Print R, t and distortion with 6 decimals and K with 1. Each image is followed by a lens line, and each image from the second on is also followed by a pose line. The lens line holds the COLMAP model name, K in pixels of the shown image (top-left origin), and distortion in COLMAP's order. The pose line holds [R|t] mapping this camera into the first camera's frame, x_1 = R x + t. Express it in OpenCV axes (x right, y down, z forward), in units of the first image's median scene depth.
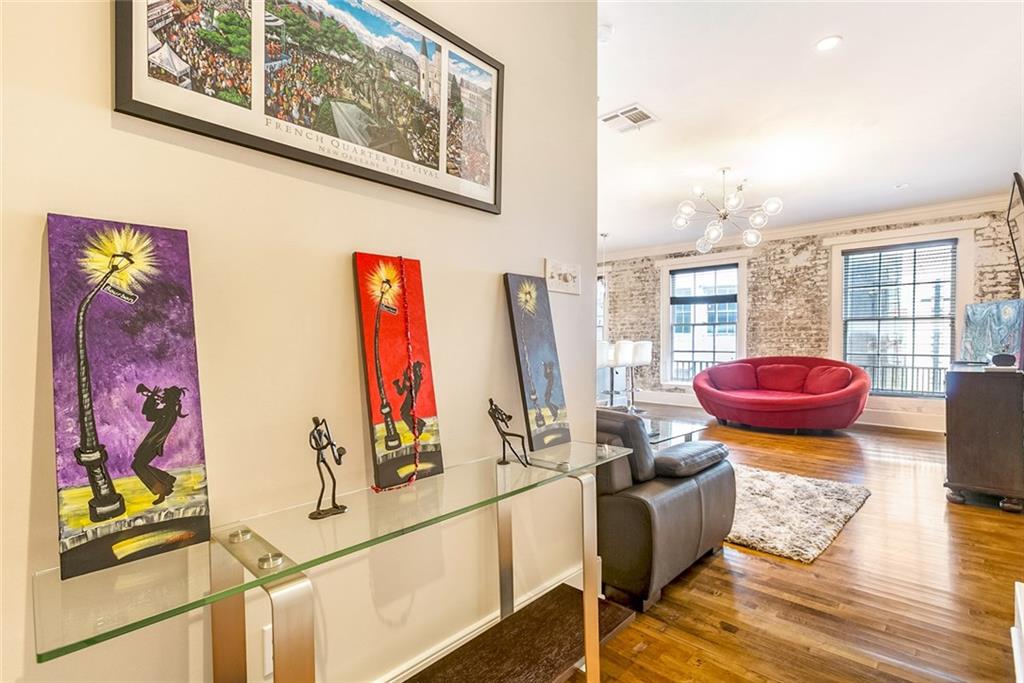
lens RADIAL K [[485.4, 0, 505.0], [0, 485.4, 356.2], [0, 0, 1]] dist [-0.000126, -0.000585]
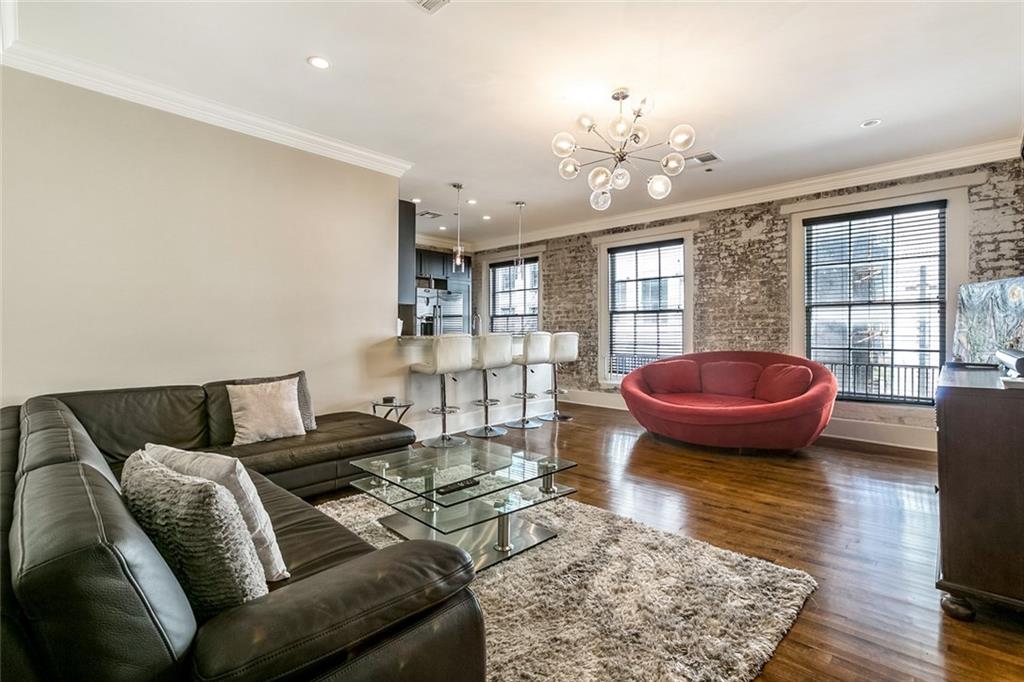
lens RADIAL K [[471.2, 0, 514.2], [0, 471.2, 336.8], [0, 0, 1]] dist [0.001695, 0.000765]
pose [[0.999946, -0.000009, 0.010386, 0.204705], [0.000219, 0.999796, -0.020221, -0.007887], [-0.010384, 0.020222, 0.999742, 0.224736]]
